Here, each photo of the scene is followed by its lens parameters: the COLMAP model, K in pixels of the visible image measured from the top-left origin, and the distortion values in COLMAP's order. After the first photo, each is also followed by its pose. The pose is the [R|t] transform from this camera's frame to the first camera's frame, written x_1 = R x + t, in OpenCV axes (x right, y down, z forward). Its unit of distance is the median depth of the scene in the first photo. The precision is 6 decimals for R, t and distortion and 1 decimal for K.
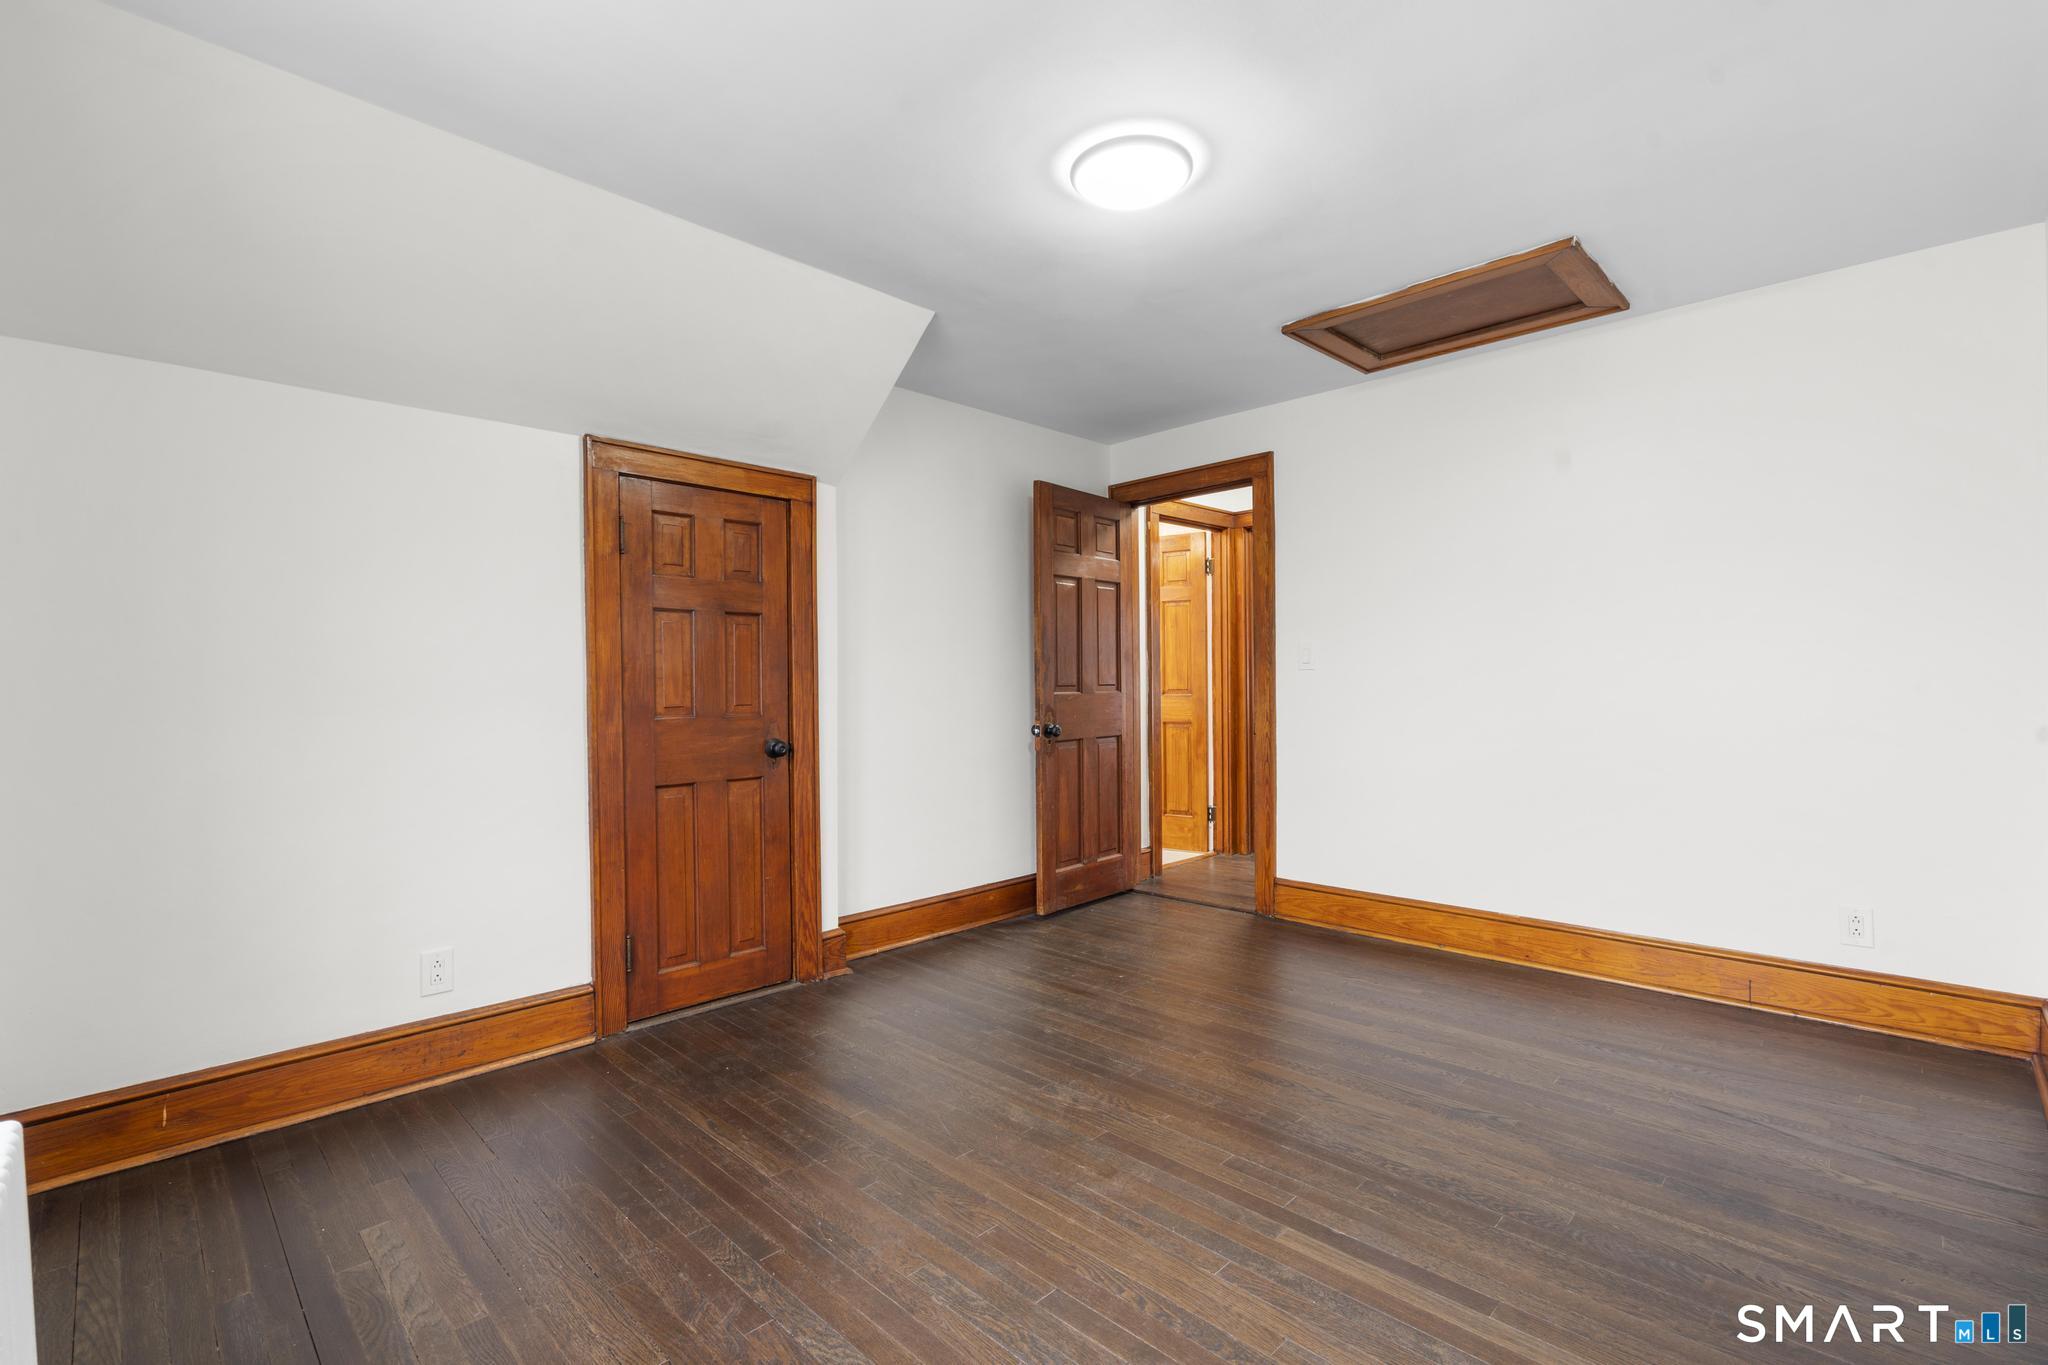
lens RADIAL K [[918.8, 0, 1019.5], [0, 918.8, 684.4], [0, 0, 1]] dist [-0.007612, 0.005041]
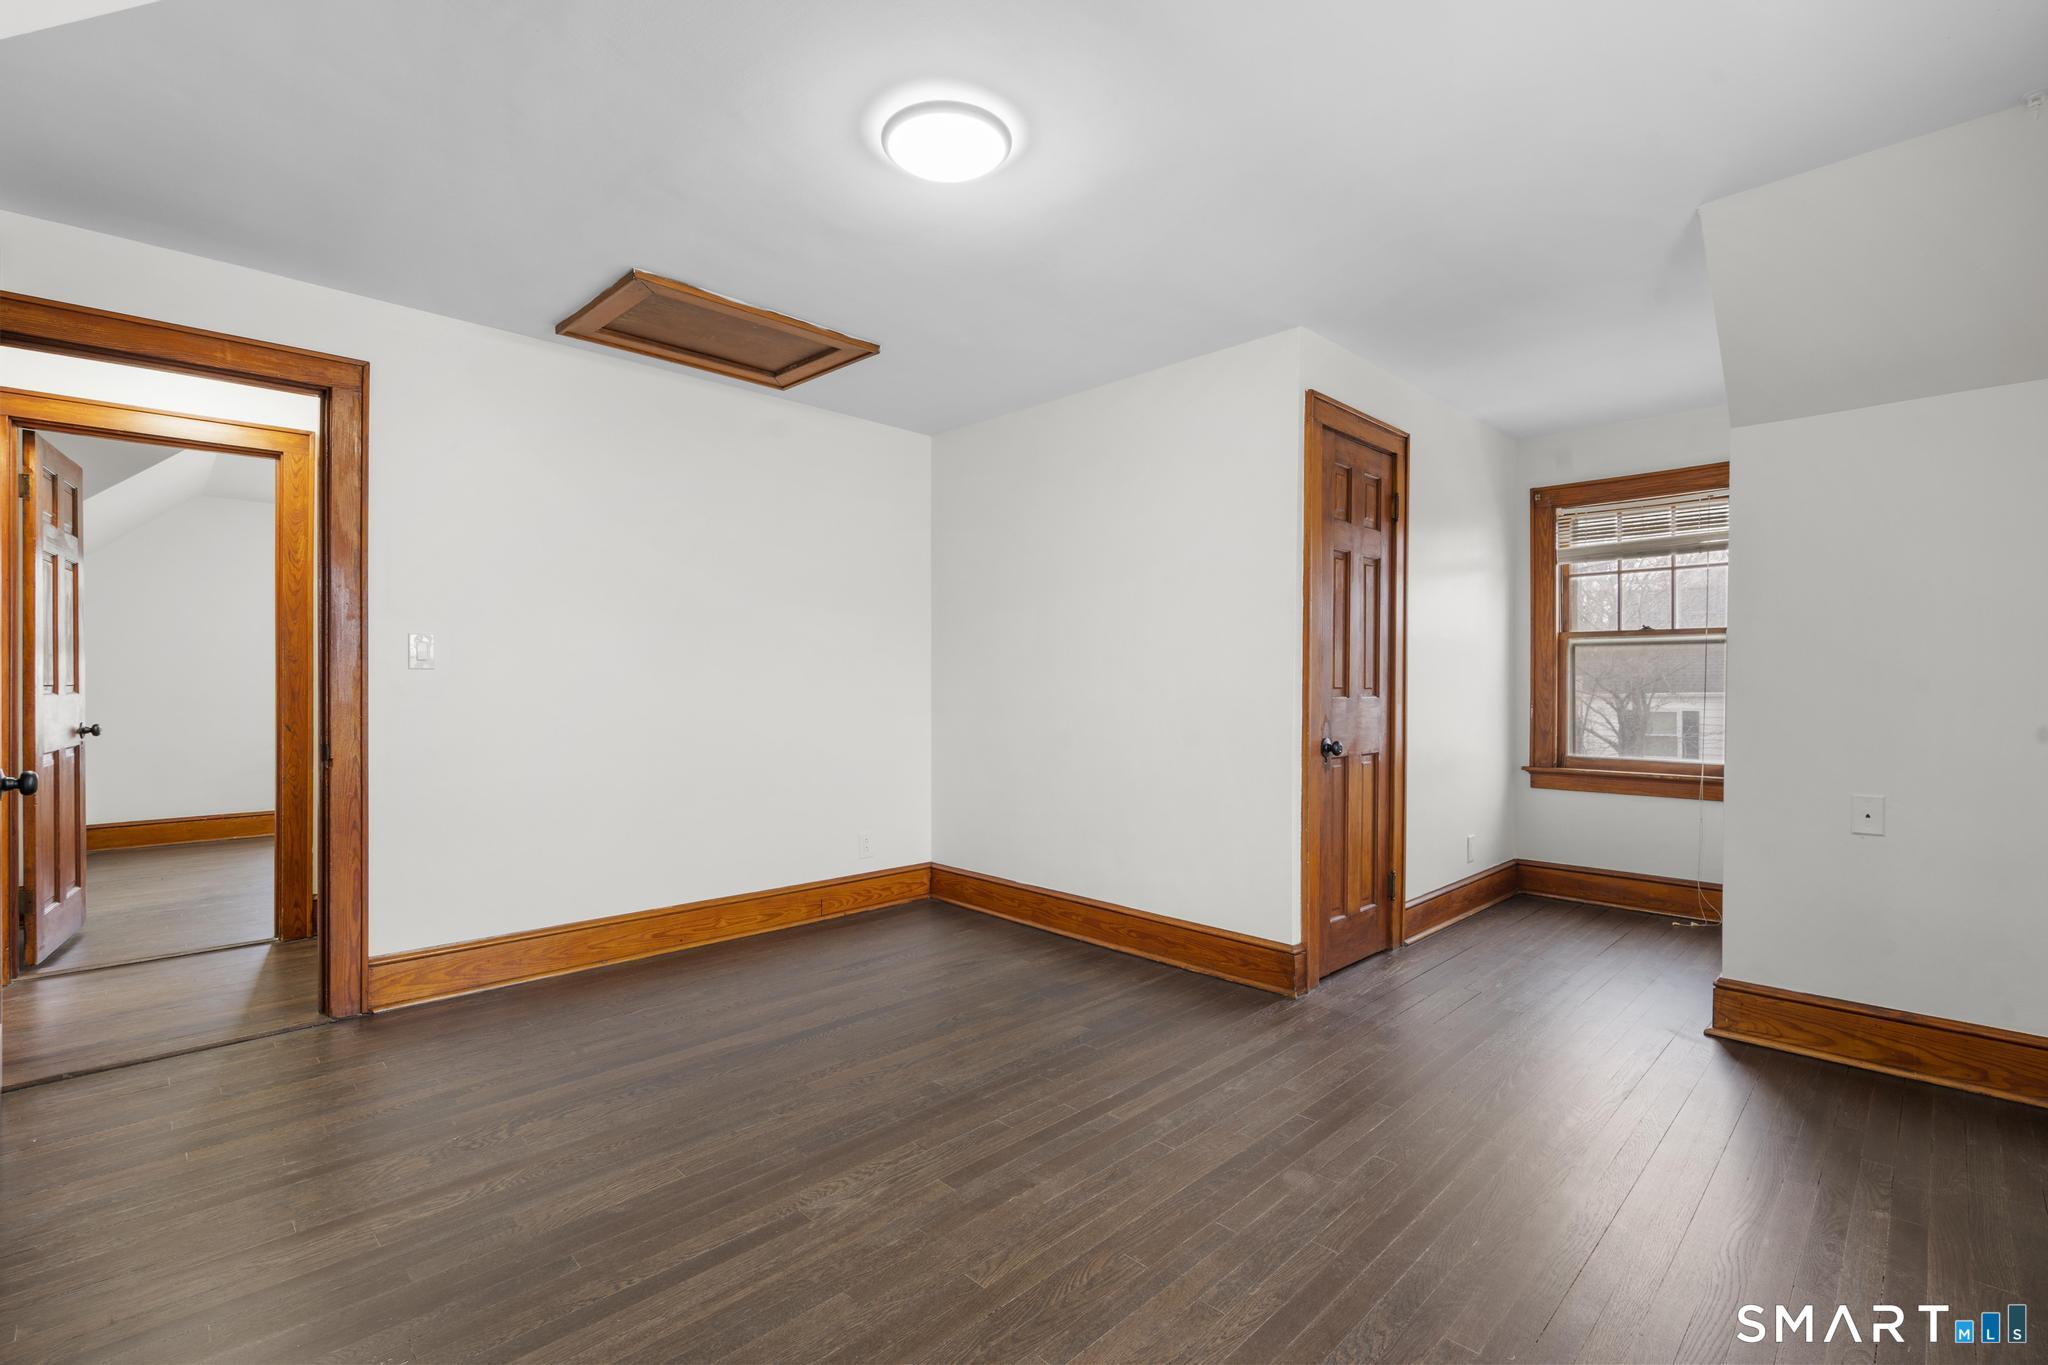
lens RADIAL K [[918.8, 0, 1019.5], [0, 918.8, 684.4], [0, 0, 1]] dist [-0.007612, 0.005041]
pose [[0.011308, 0.008947, 0.999896, -0.574261], [0.000198, 0.999960, -0.008950, 0.005005], [-0.999936, 0.000300, 0.011306, 0.644175]]
